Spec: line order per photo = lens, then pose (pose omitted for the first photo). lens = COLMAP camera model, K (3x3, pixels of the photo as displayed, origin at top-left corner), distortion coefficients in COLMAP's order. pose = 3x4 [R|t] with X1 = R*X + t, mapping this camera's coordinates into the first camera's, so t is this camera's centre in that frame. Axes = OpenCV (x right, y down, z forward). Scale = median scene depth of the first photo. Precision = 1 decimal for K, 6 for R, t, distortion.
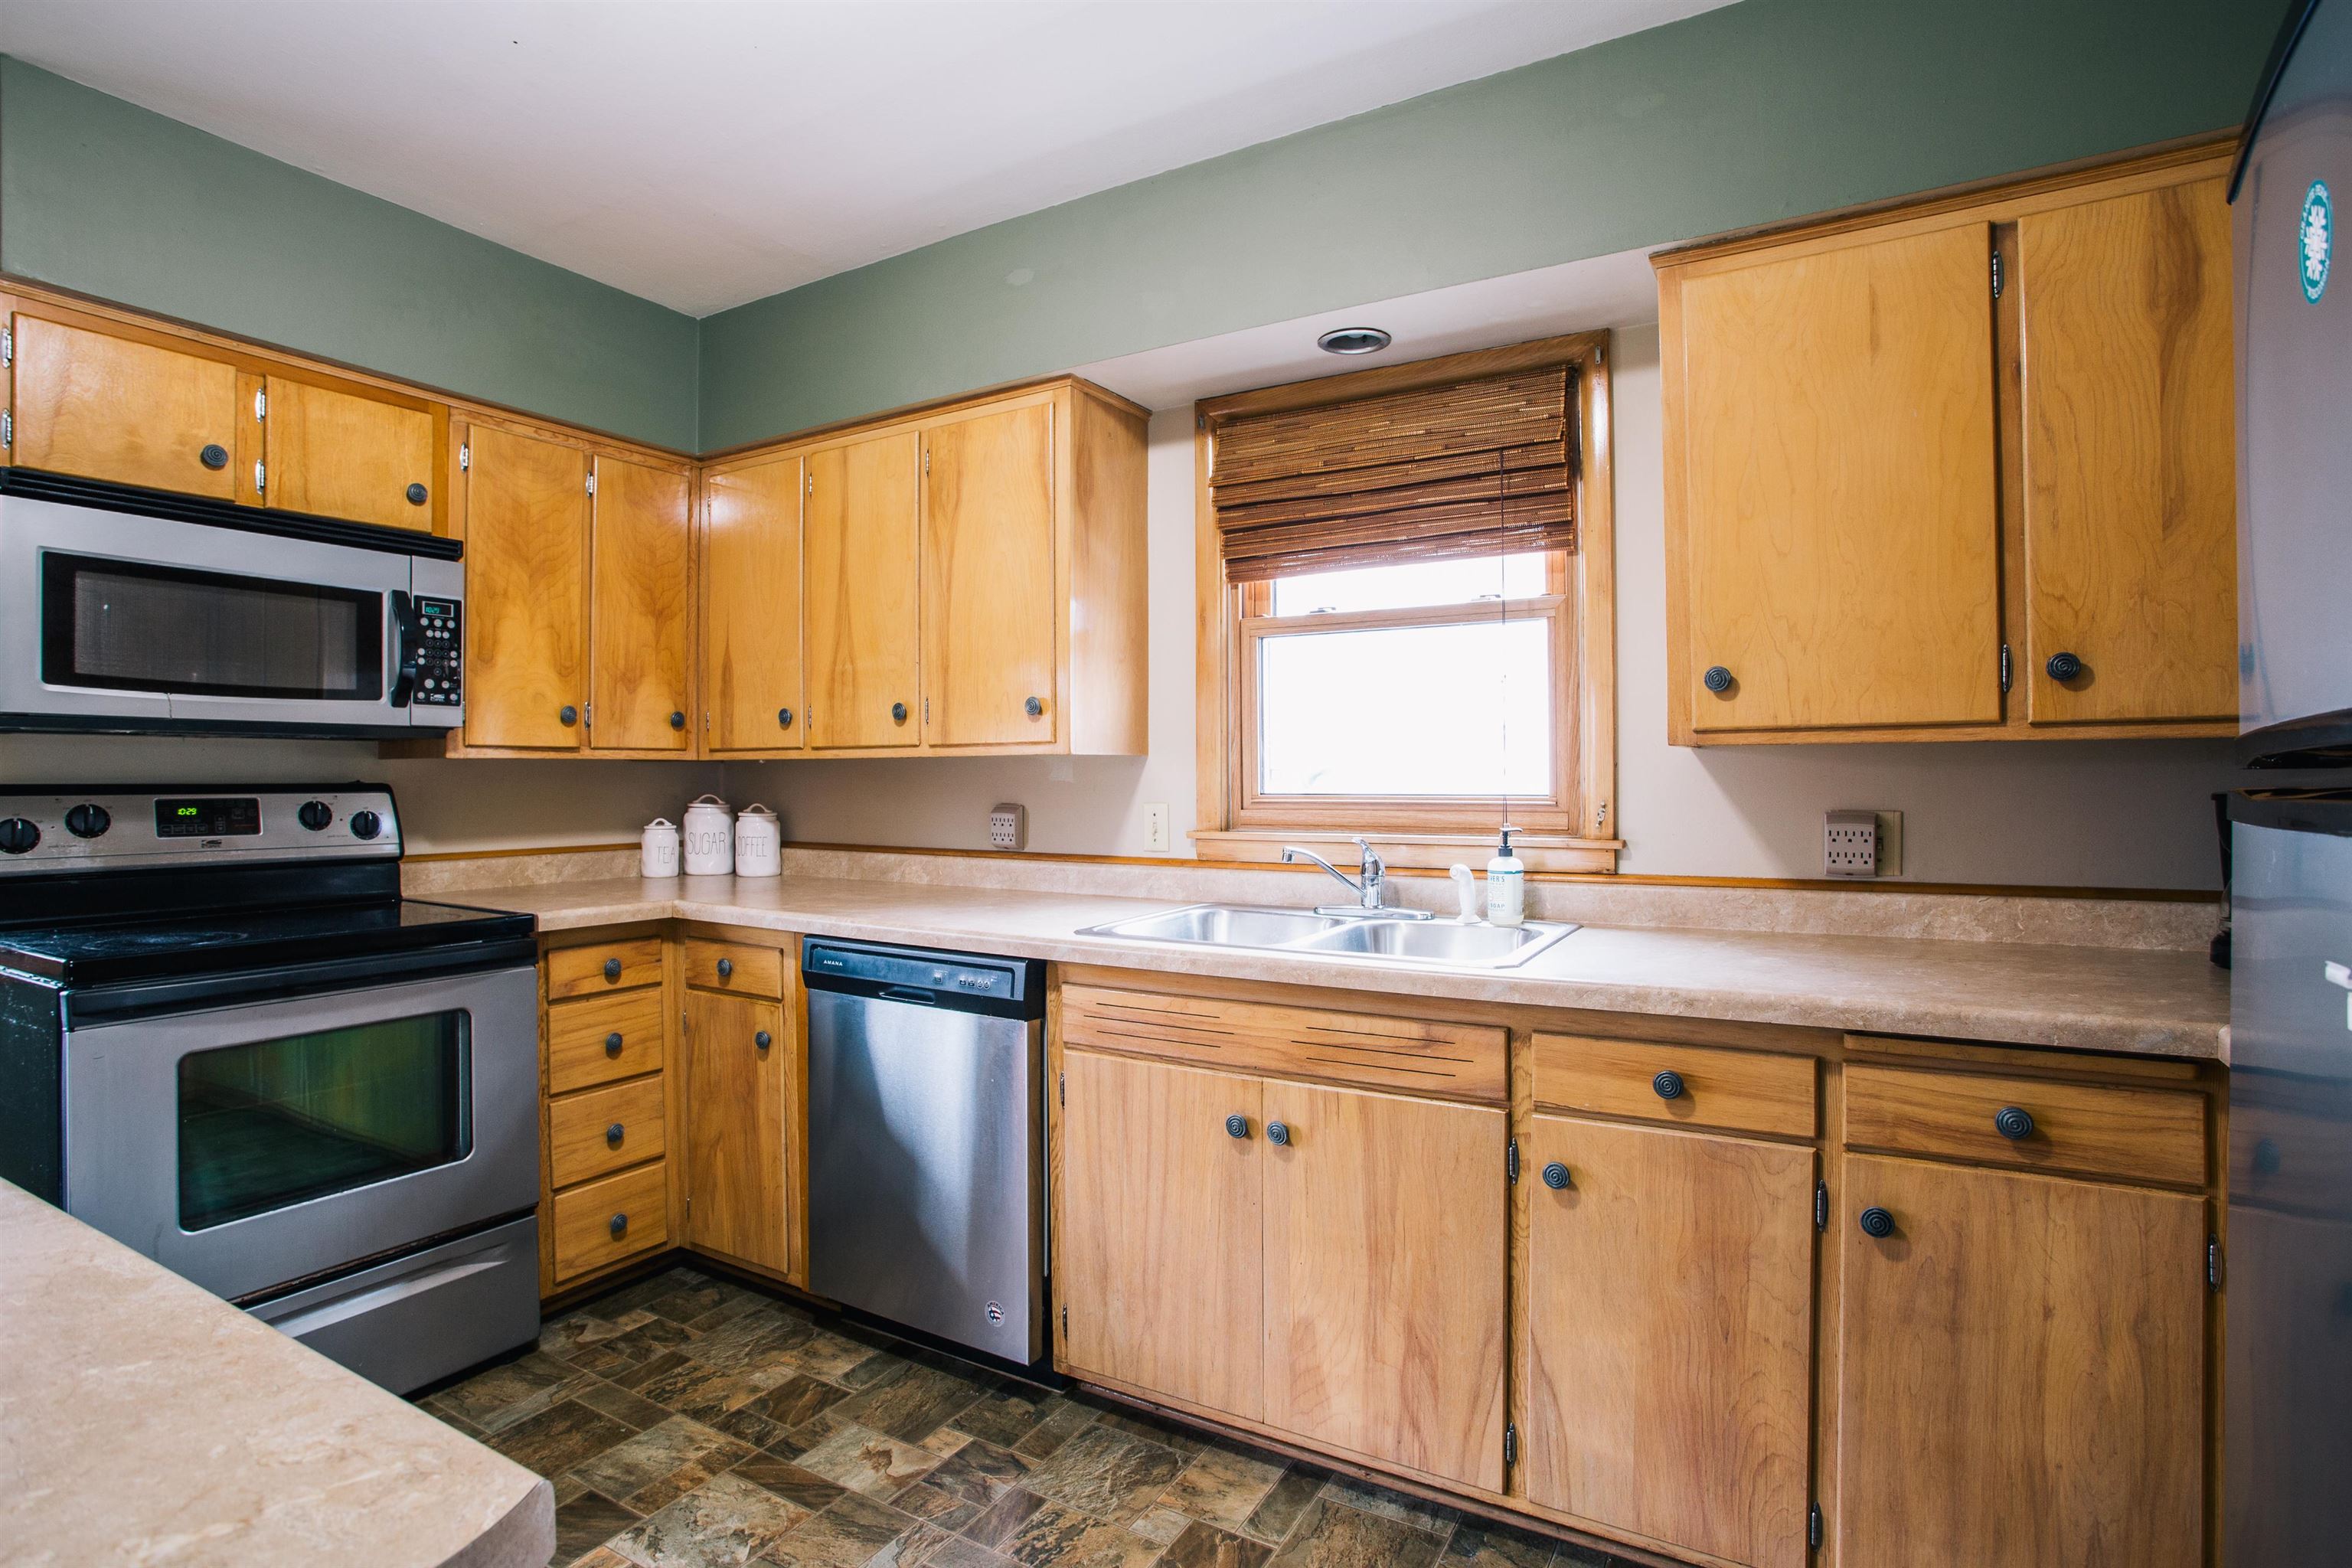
lens RADIAL K [[1163.6, 0, 1183.5], [0, 1163.6, 772.4], [0, 0, 1]] dist [-0.084853, 0.041863]
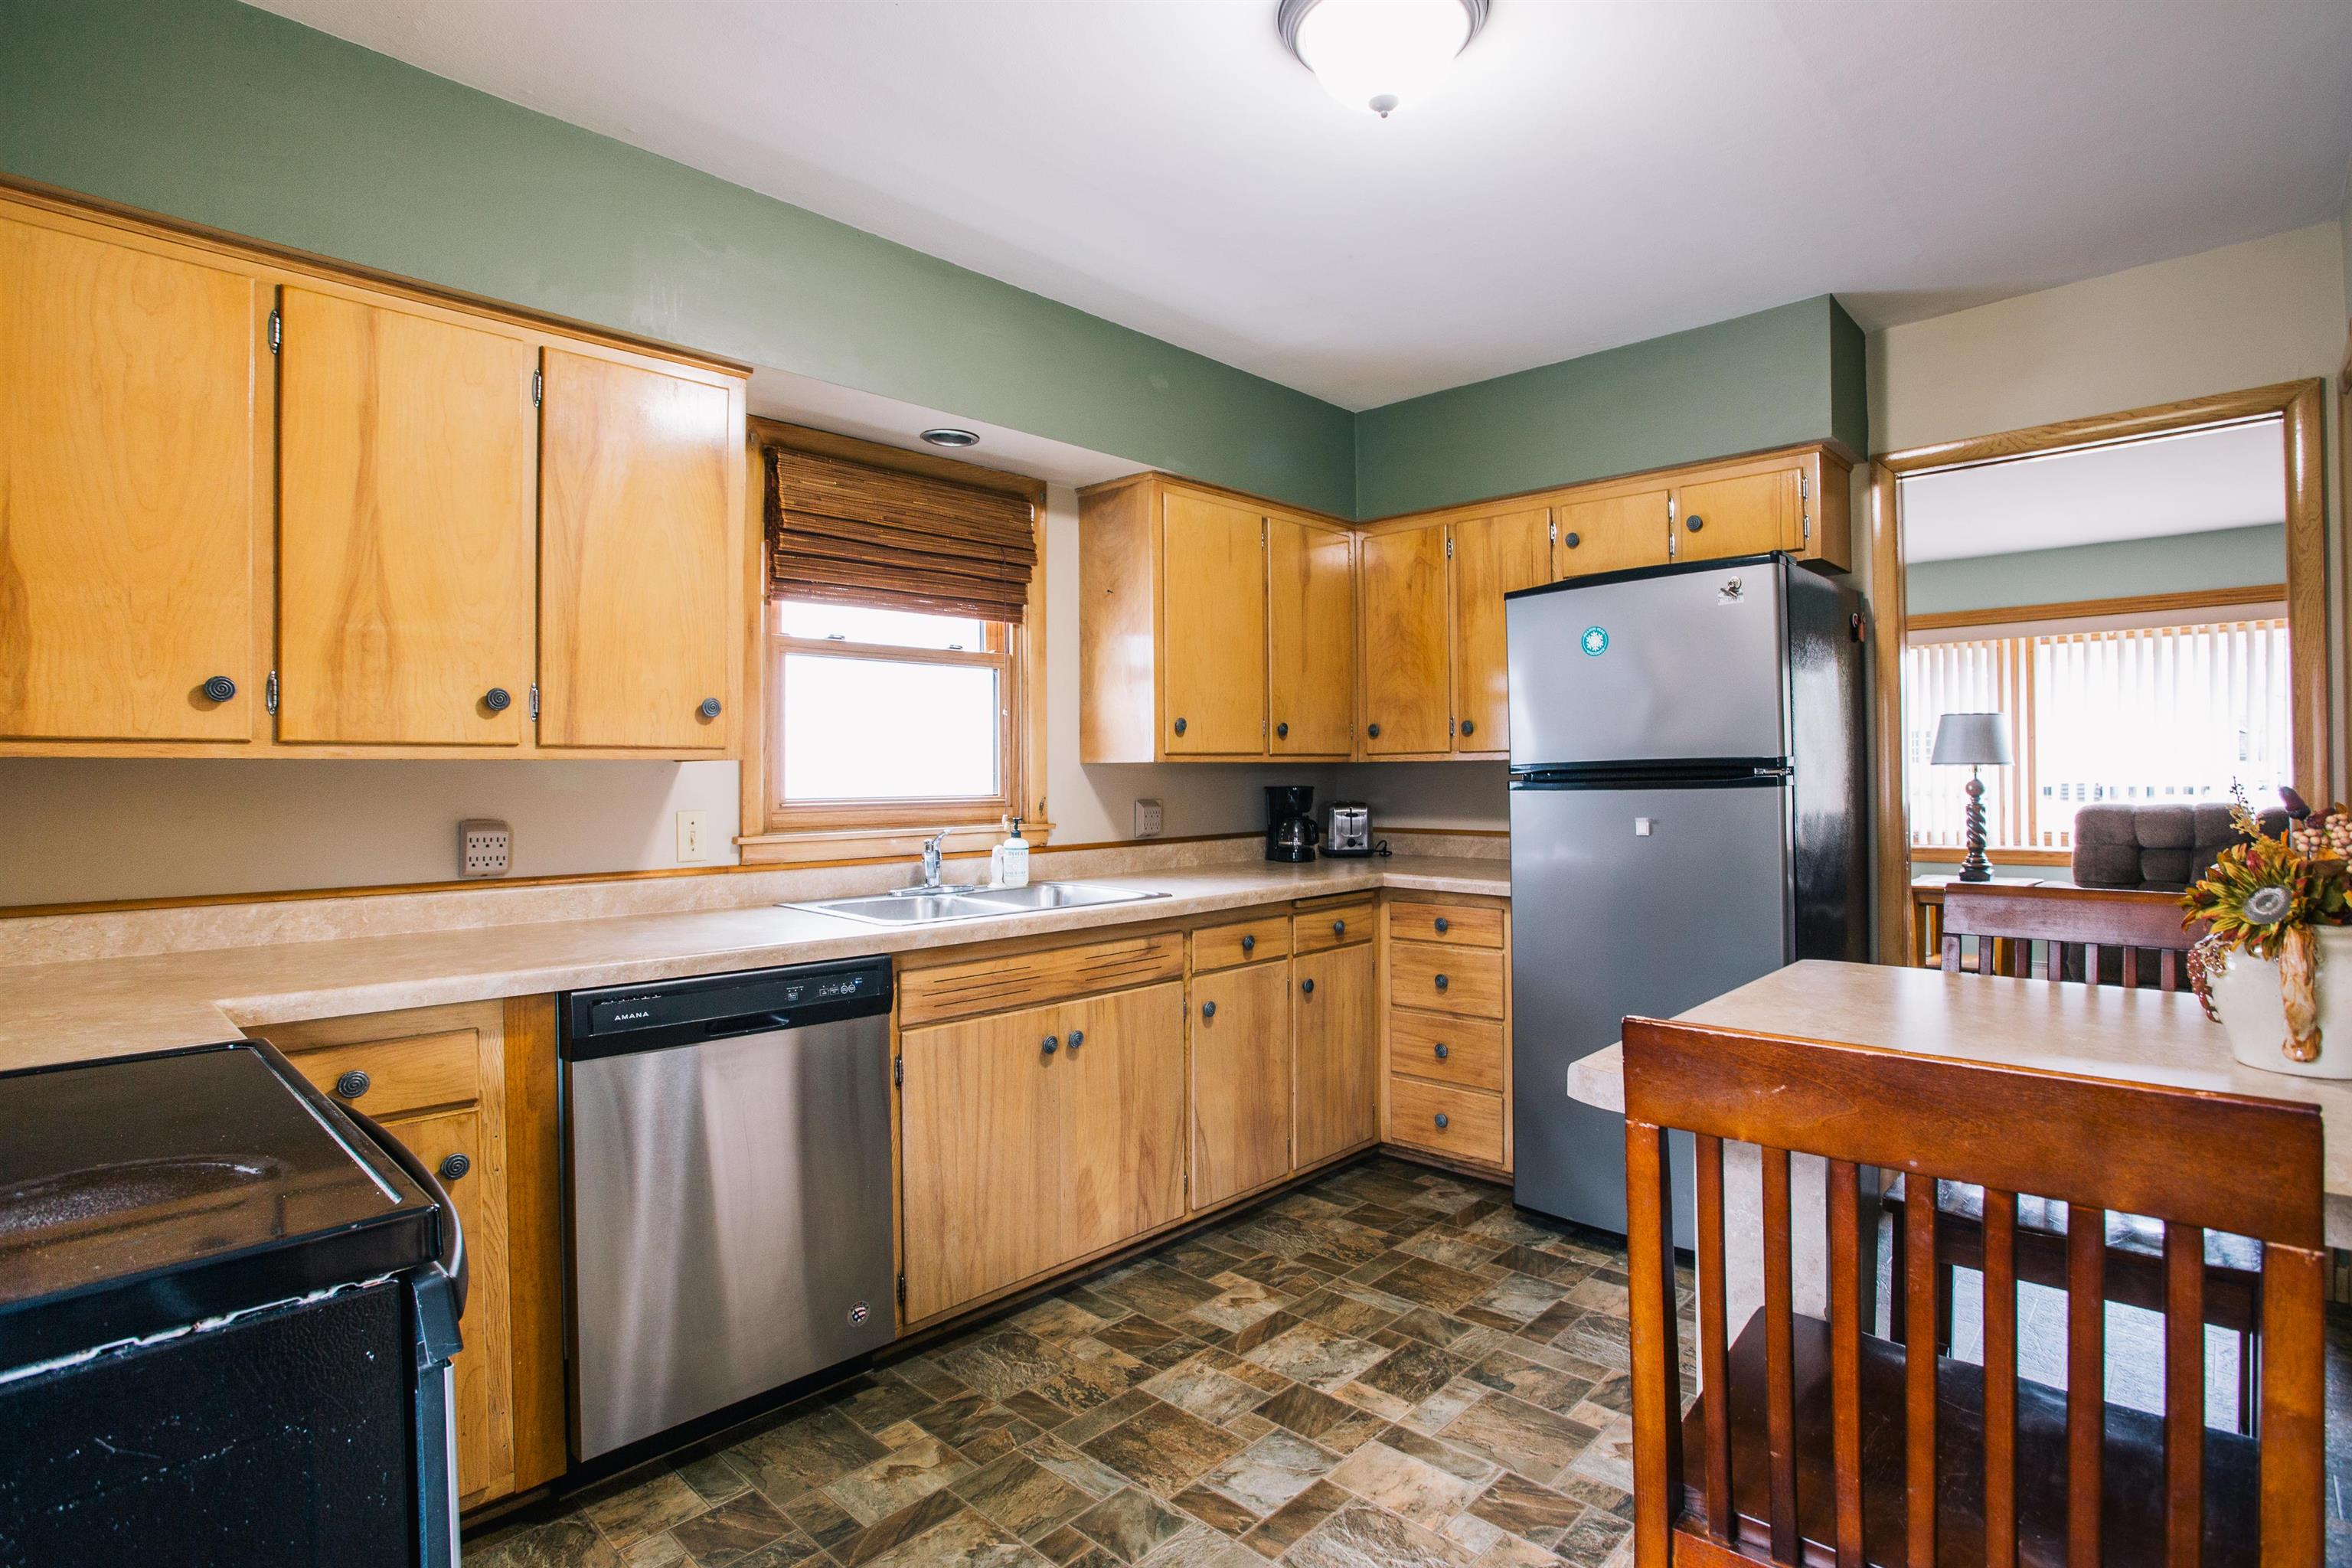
lens RADIAL K [[1163.6, 0, 1183.5], [0, 1163.6, 772.4], [0, 0, 1]] dist [-0.084853, 0.041863]
pose [[0.230739, 0.005098, 0.973002, -1.043039], [0.004823, 0.999968, -0.006383, 0.002762], [-0.973004, 0.006165, 0.230707, 0.468041]]
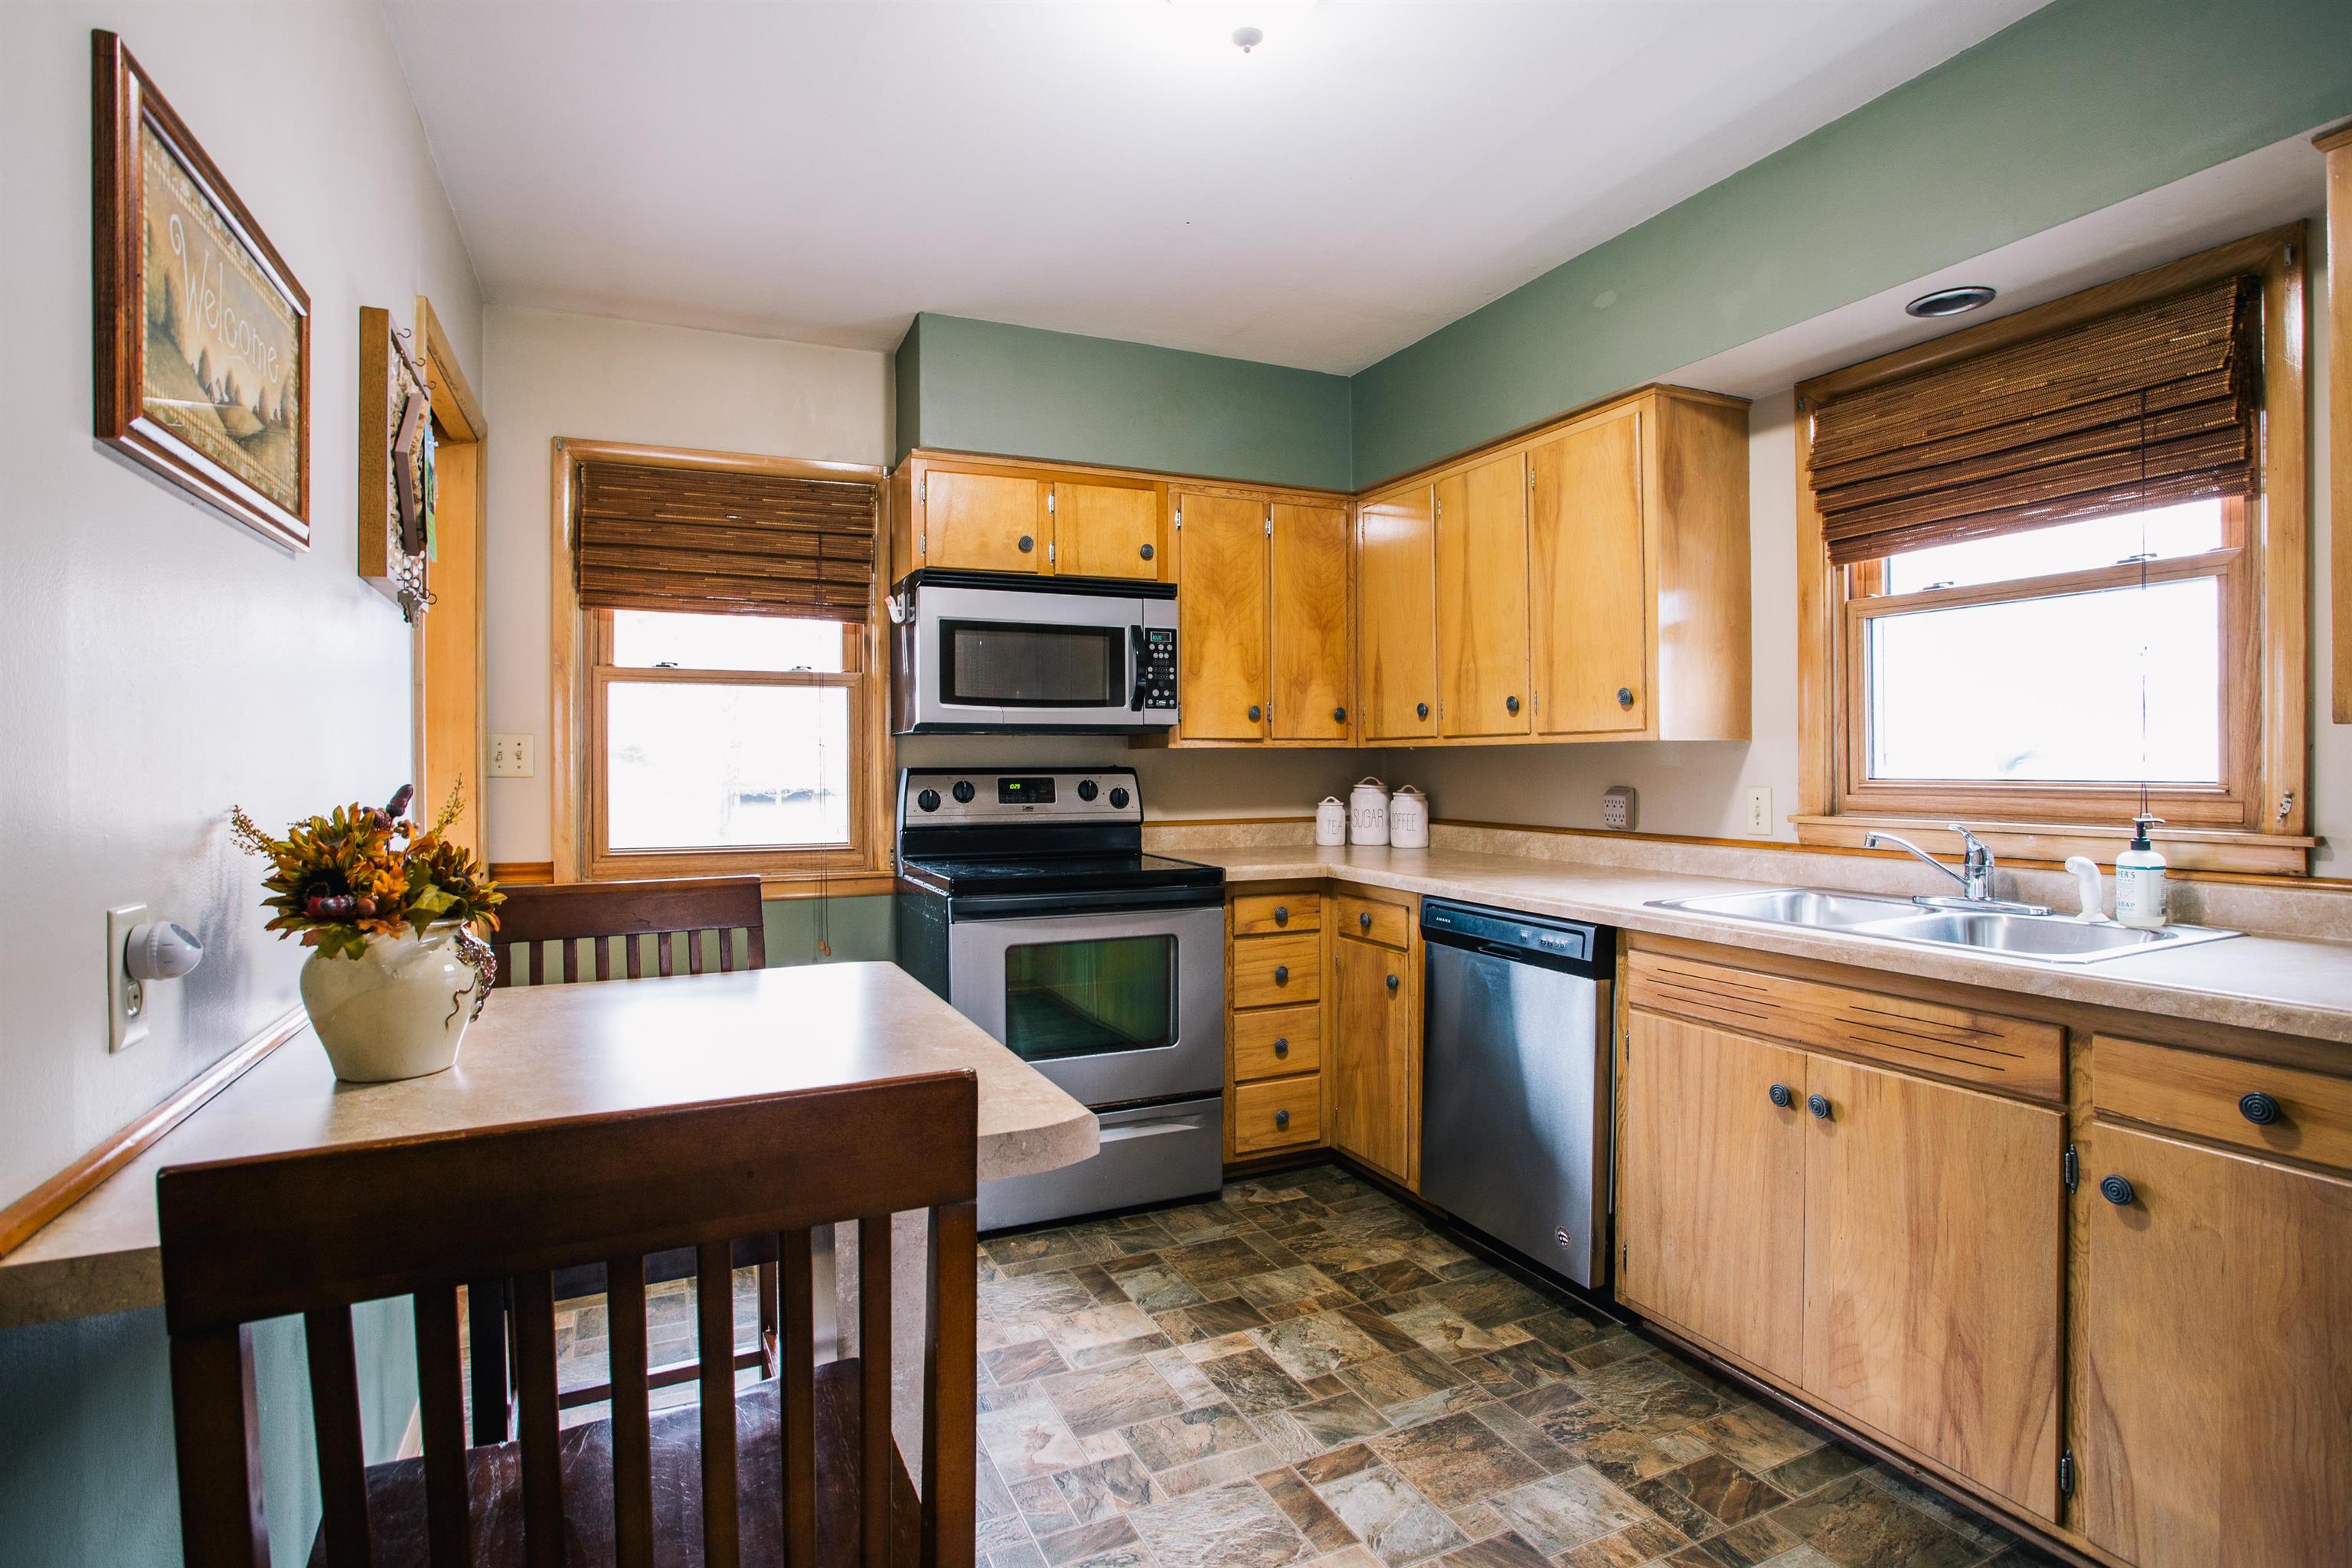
lens RADIAL K [[1163.6, 0, 1183.5], [0, 1163.6, 772.4], [0, 0, 1]] dist [-0.084853, 0.041863]
pose [[0.821624, 0.003604, -0.570019, 0.161280], [0.003968, 0.999920, 0.012042, -0.000740], [0.570017, -0.012156, 0.821543, -0.129054]]
